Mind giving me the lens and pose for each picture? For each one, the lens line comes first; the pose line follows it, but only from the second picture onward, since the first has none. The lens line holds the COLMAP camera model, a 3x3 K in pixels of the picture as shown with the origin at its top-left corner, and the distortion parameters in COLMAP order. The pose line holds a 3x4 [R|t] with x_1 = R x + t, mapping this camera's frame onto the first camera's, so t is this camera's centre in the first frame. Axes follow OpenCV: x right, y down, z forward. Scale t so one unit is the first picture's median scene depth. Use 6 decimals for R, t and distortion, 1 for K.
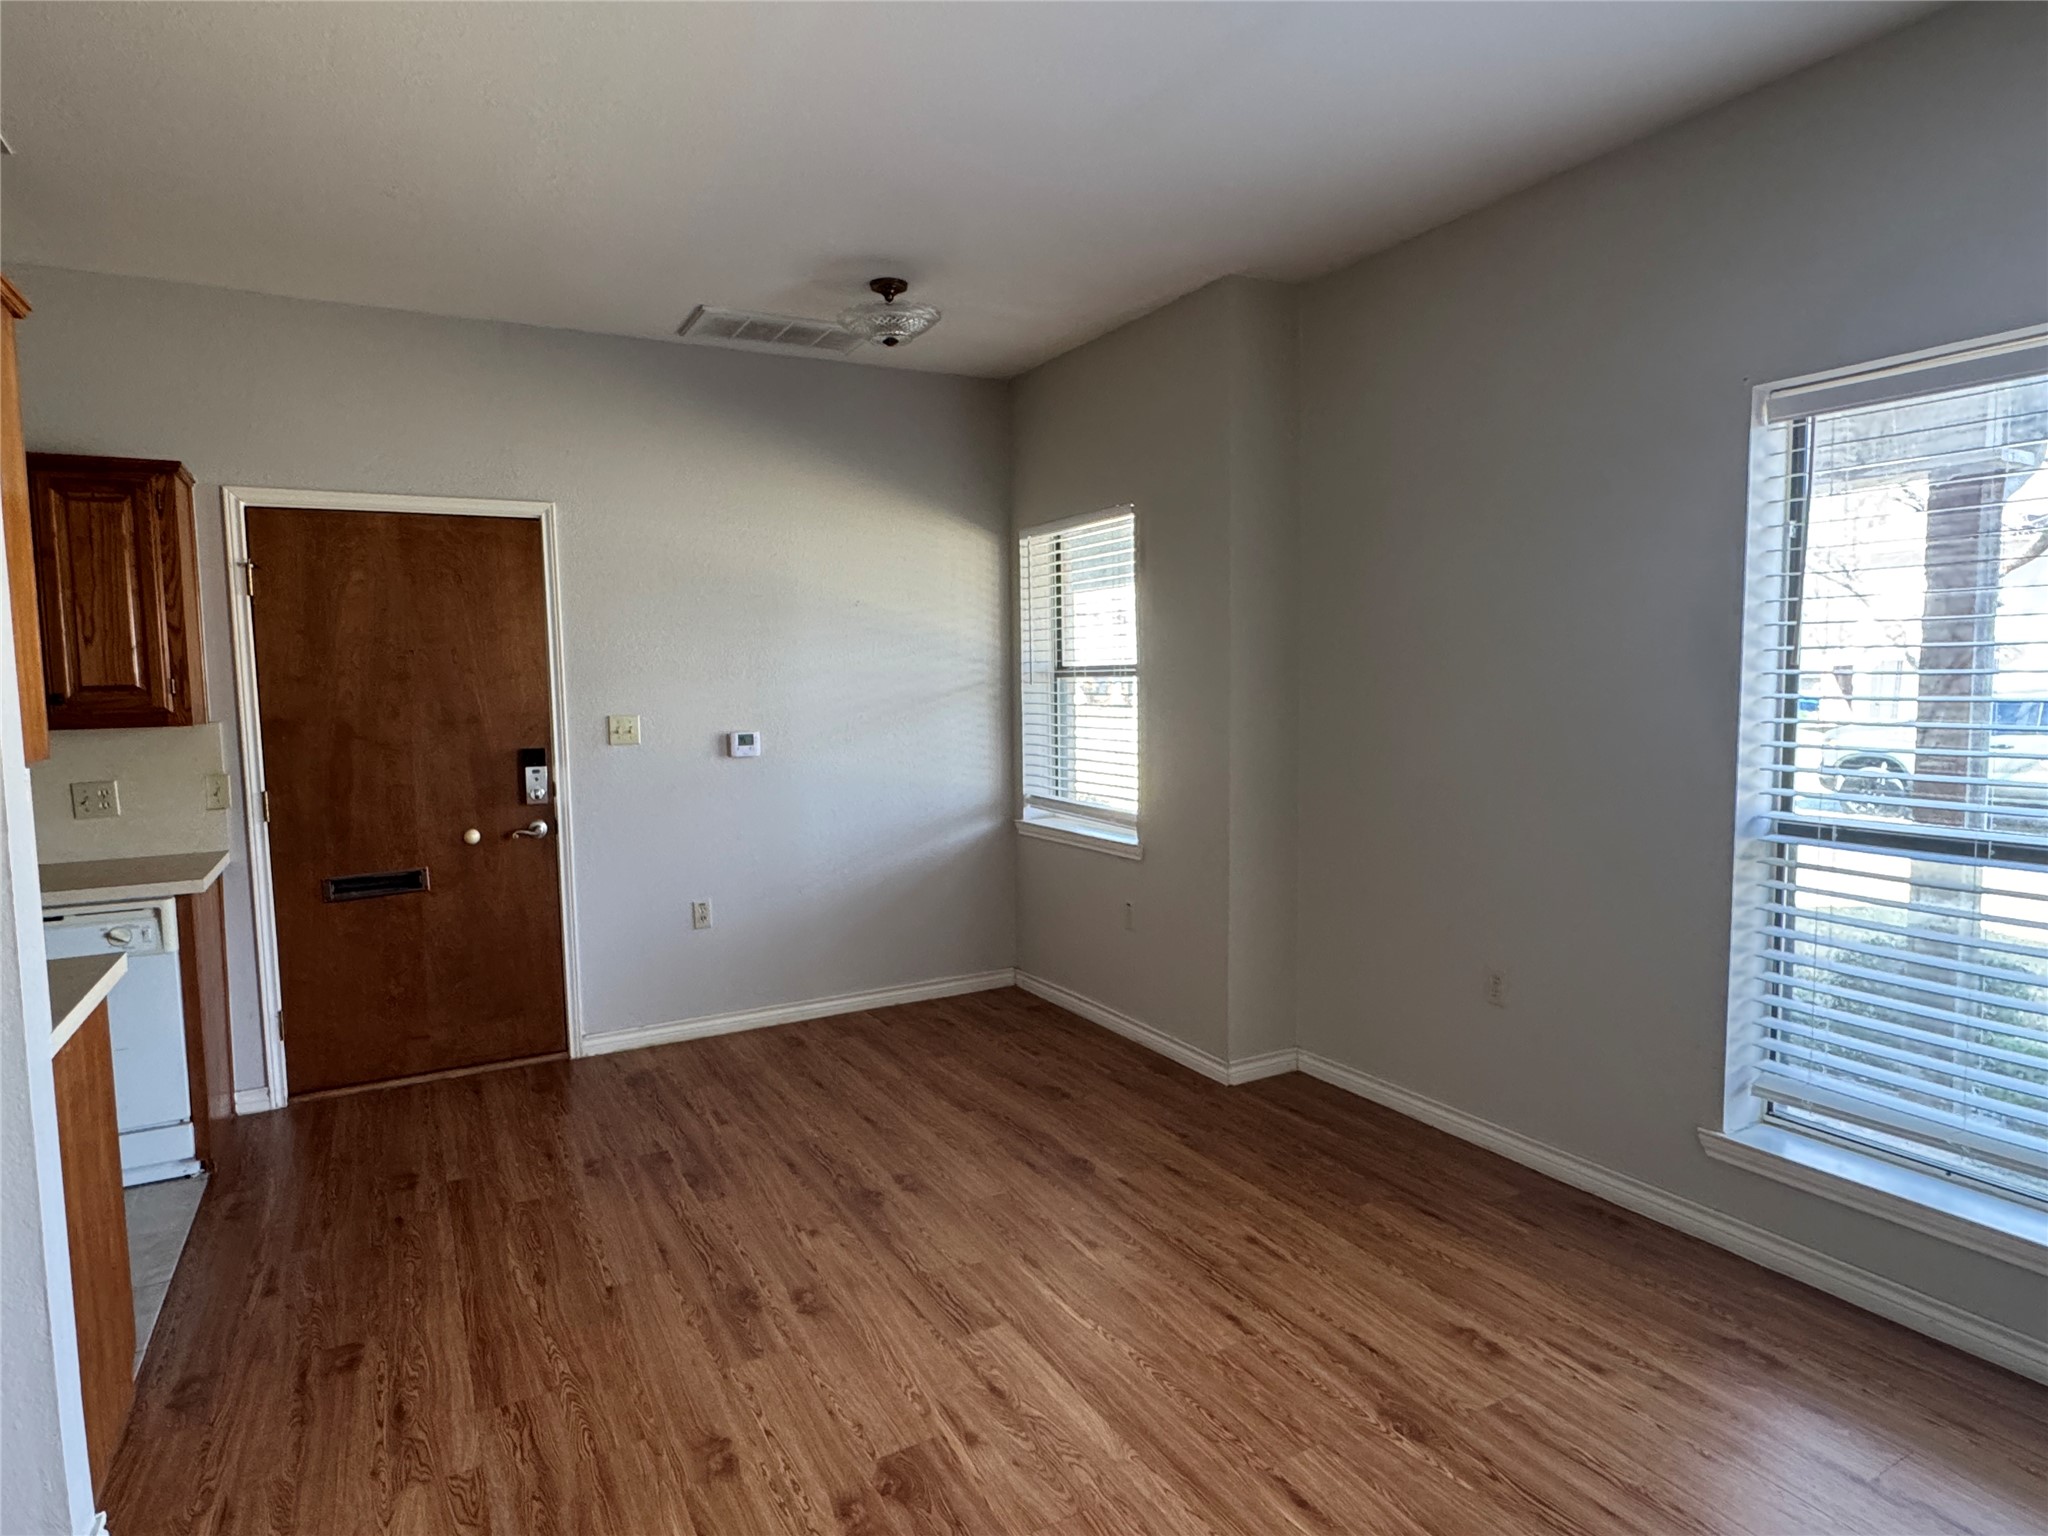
lens RADIAL K [[1144.4, 0, 1037.3], [0, 1144.4, 771.0], [0, 0, 1]] dist [-0.004890, 0.001058]
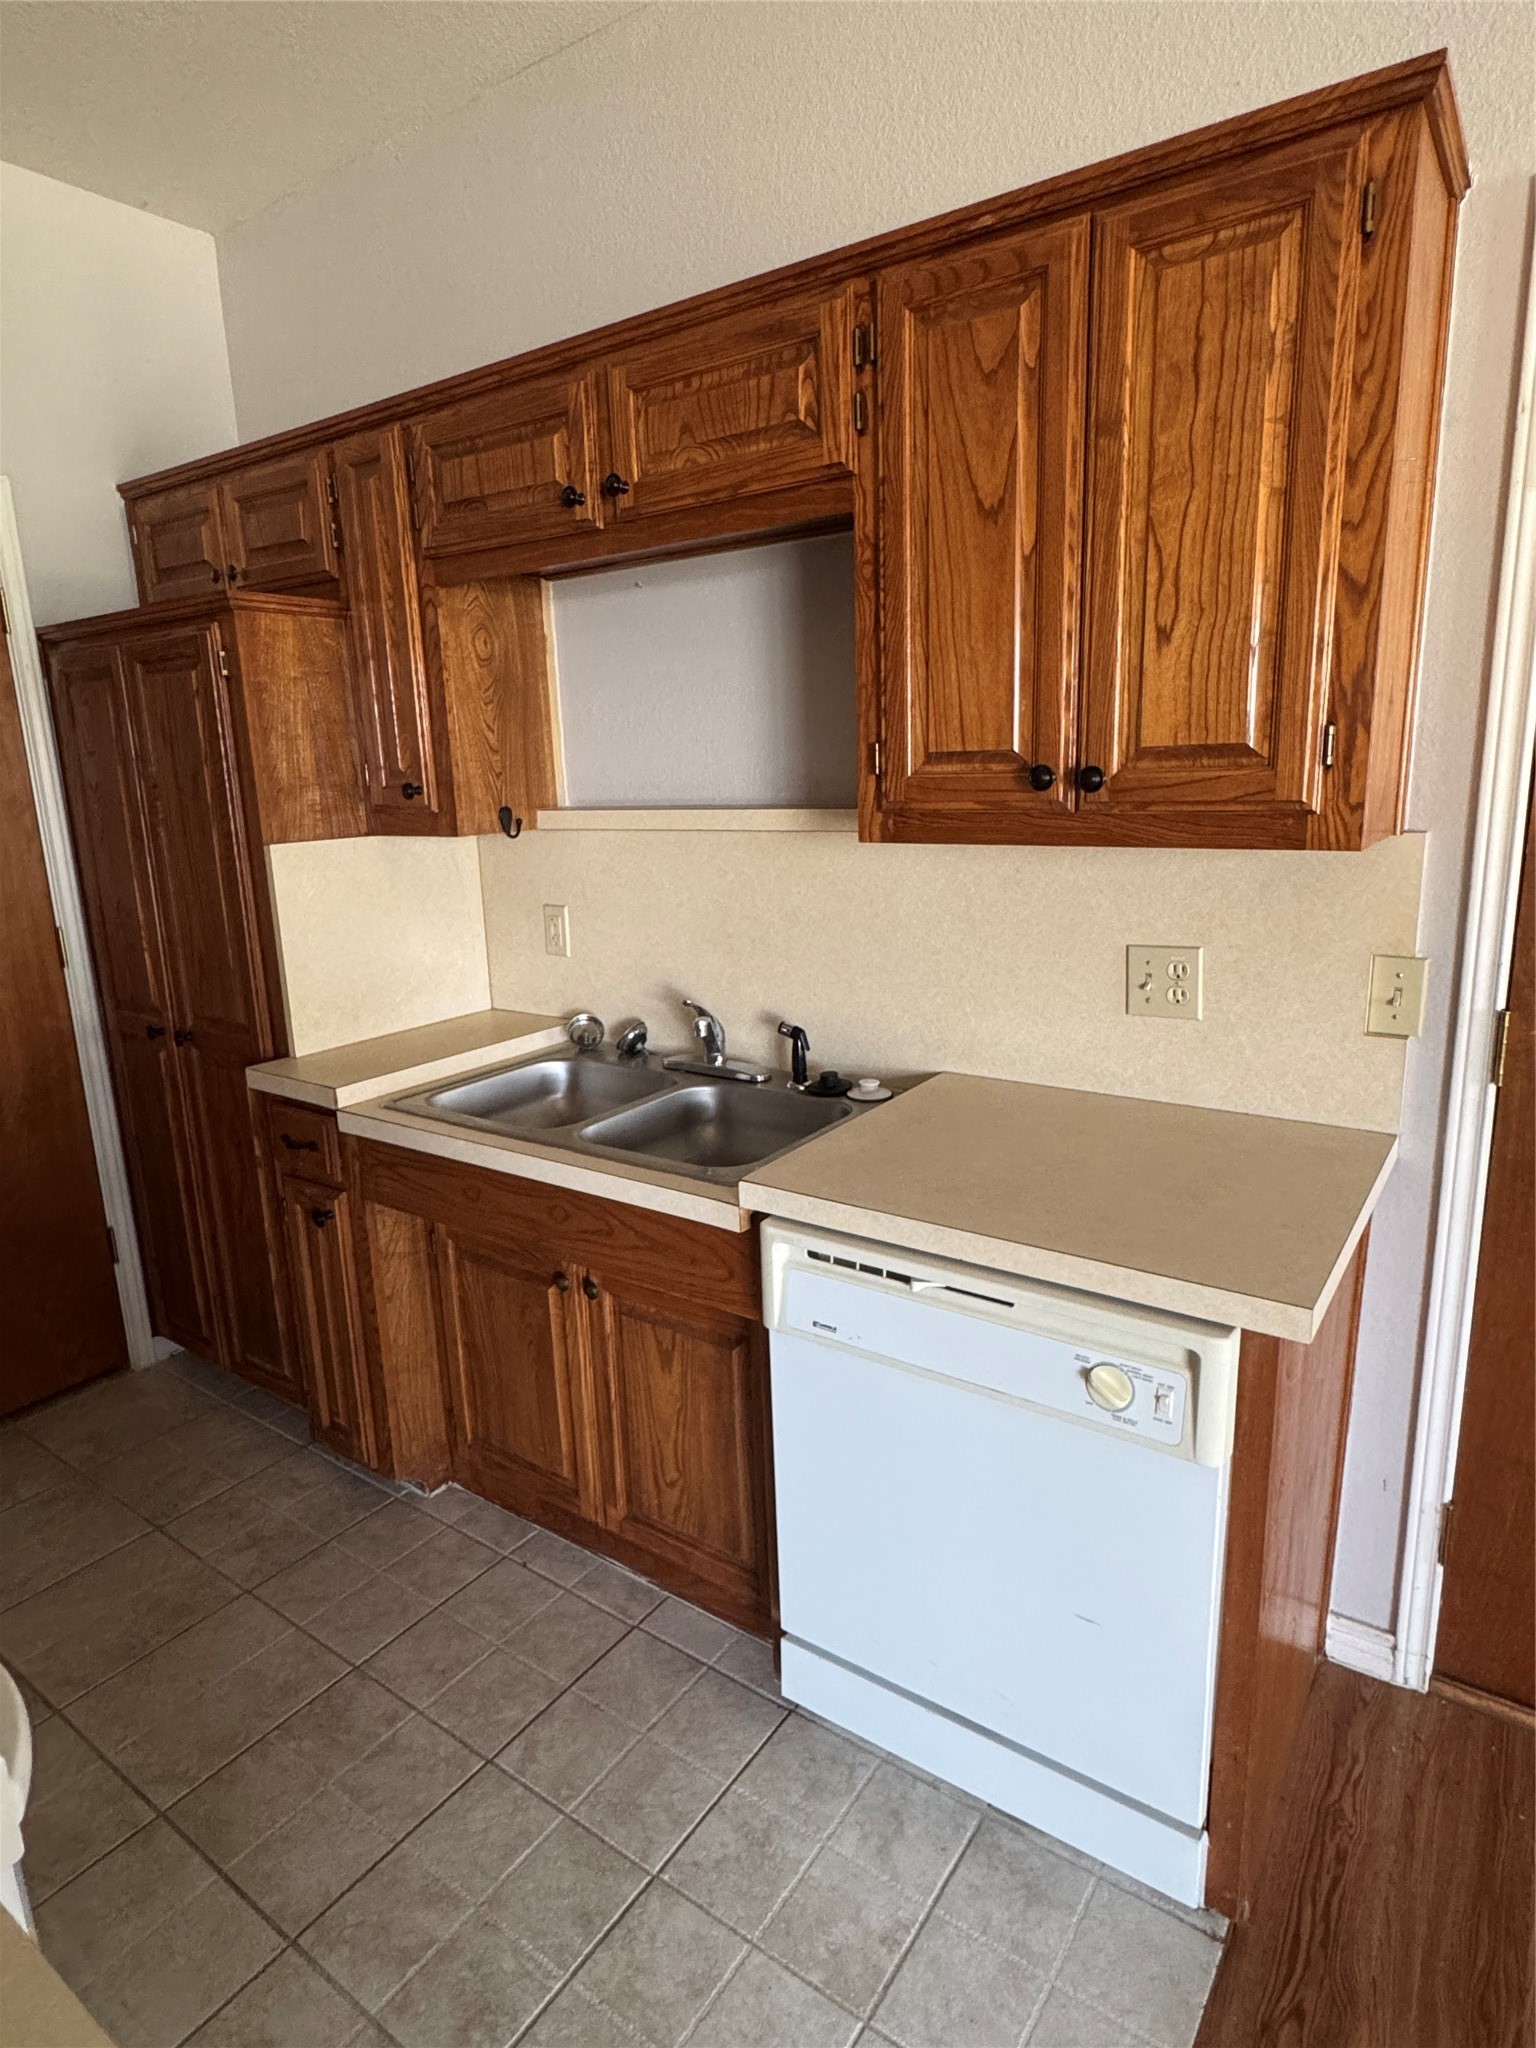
lens RADIAL K [[1144.4, 0, 762.0], [0, 1144.4, 1016.9], [0, 0, 1]] dist [-0.004890, 0.001058]
pose [[0.423961, 0.198959, -0.883557, -0.484021], [-0.048371, 0.979154, 0.197276, -0.051457], [0.904388, -0.040899, 0.424747, 0.665099]]
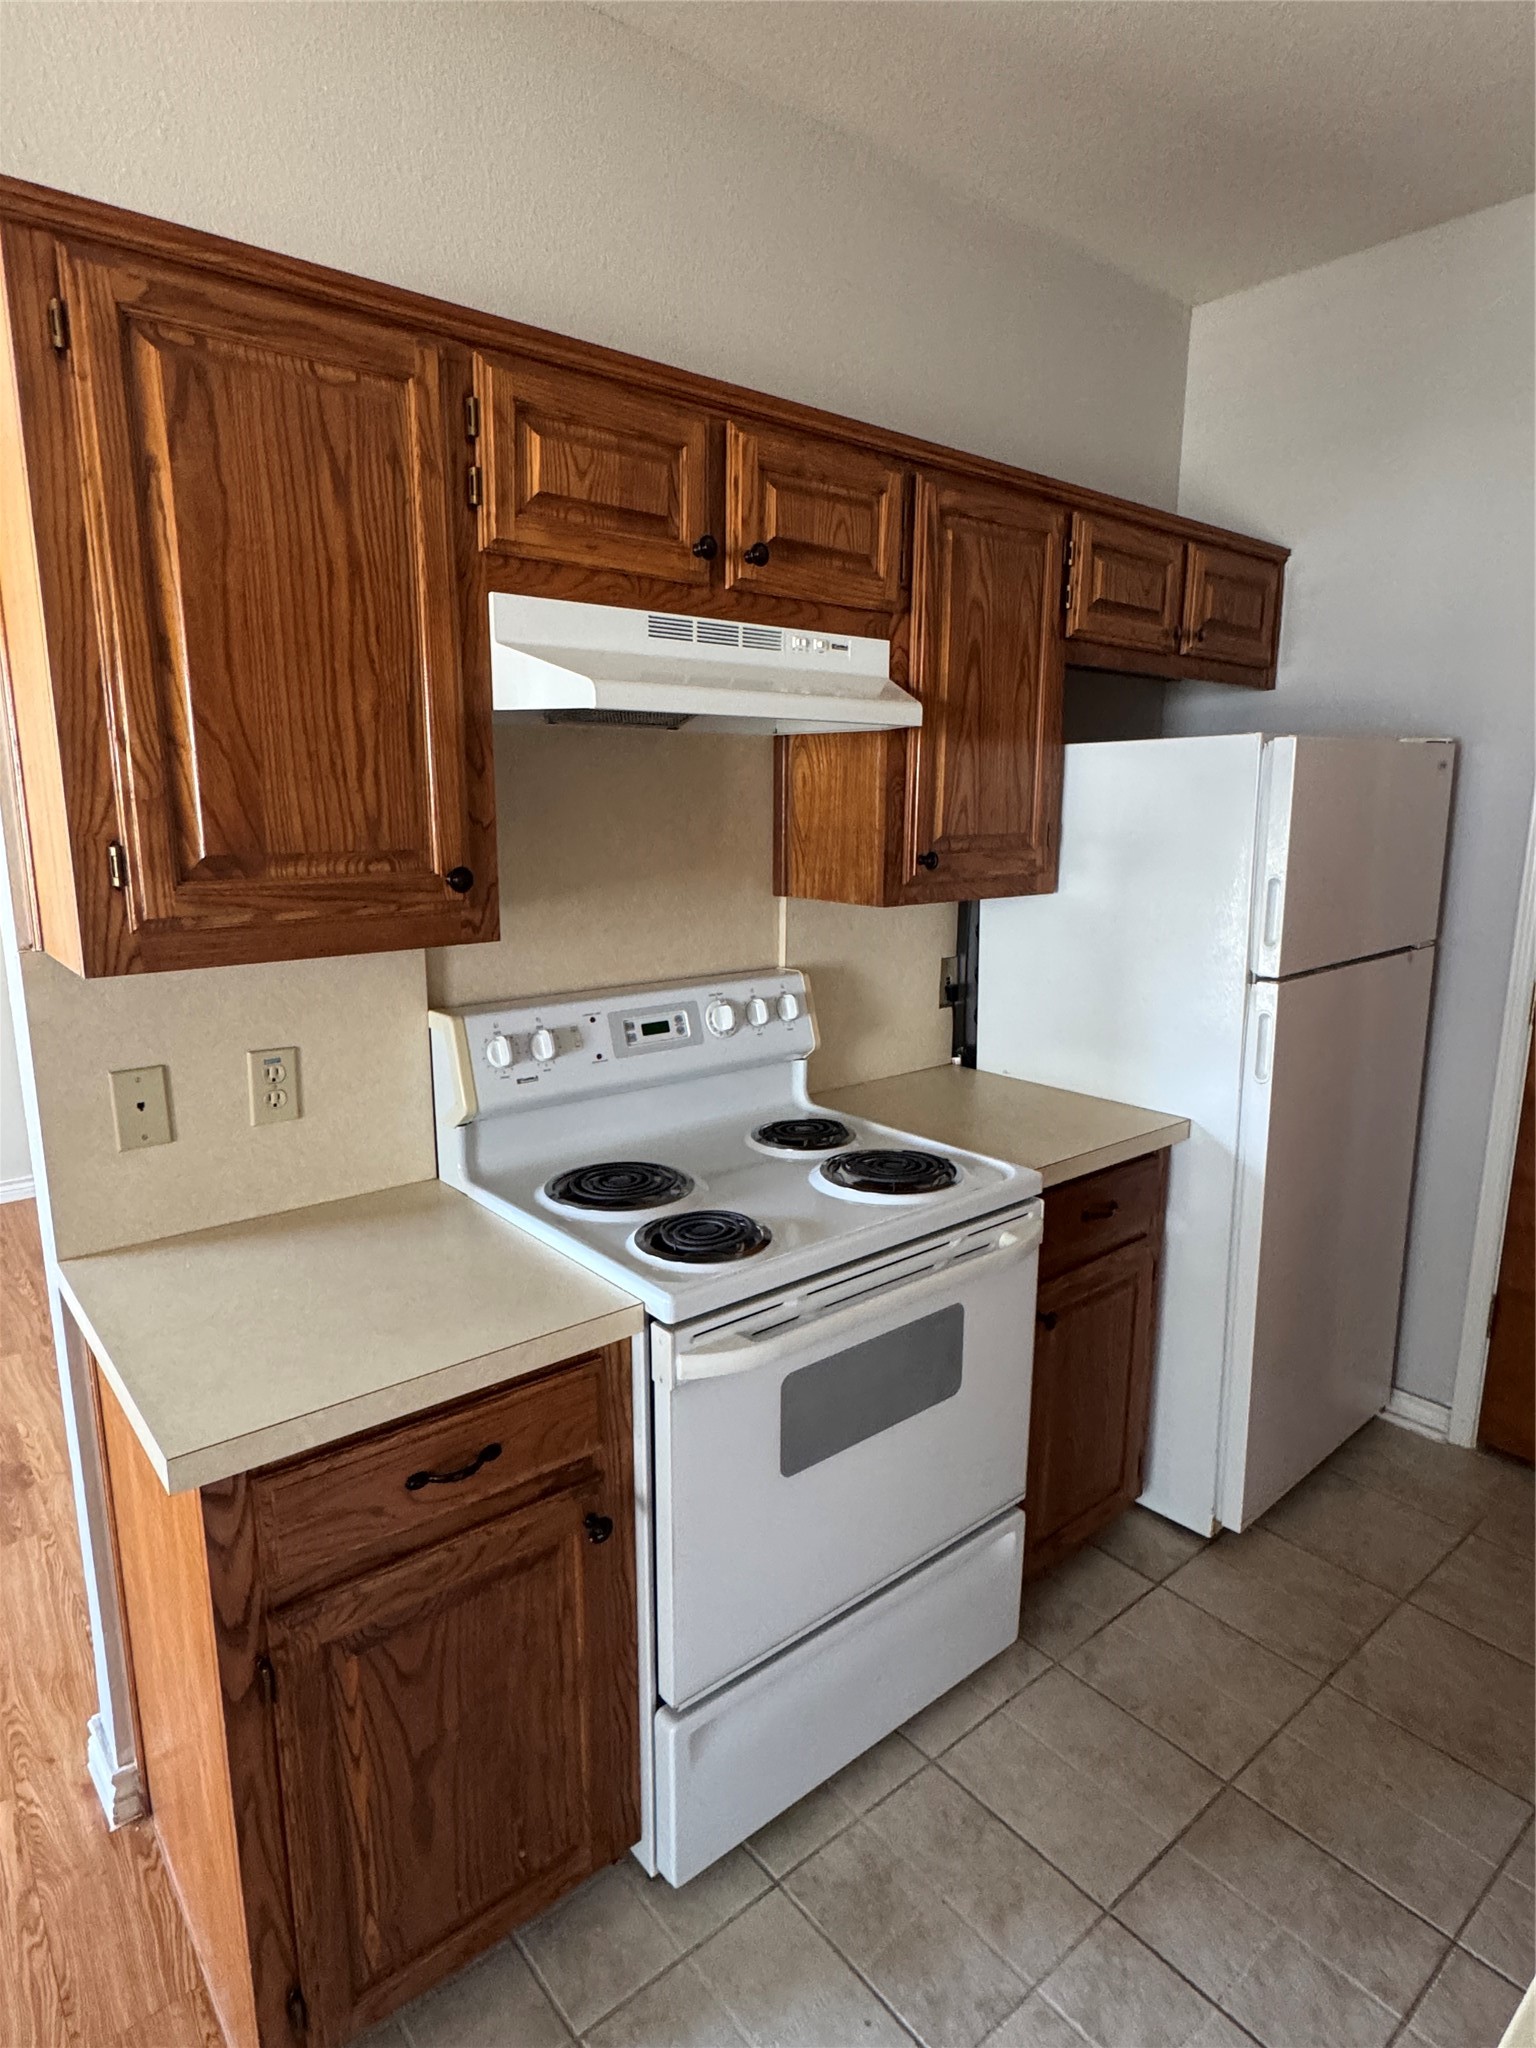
lens RADIAL K [[1141.5, 0, 768.0], [0, 1141.5, 1016.7], [0, 0, 1]] dist [-0.005279, 0.001270]
pose [[-0.984017, 0.043869, -0.172587, -0.666179], [-0.006108, 0.960295, 0.278920, -0.097860], [0.177970, 0.275516, -0.944679, 0.984272]]
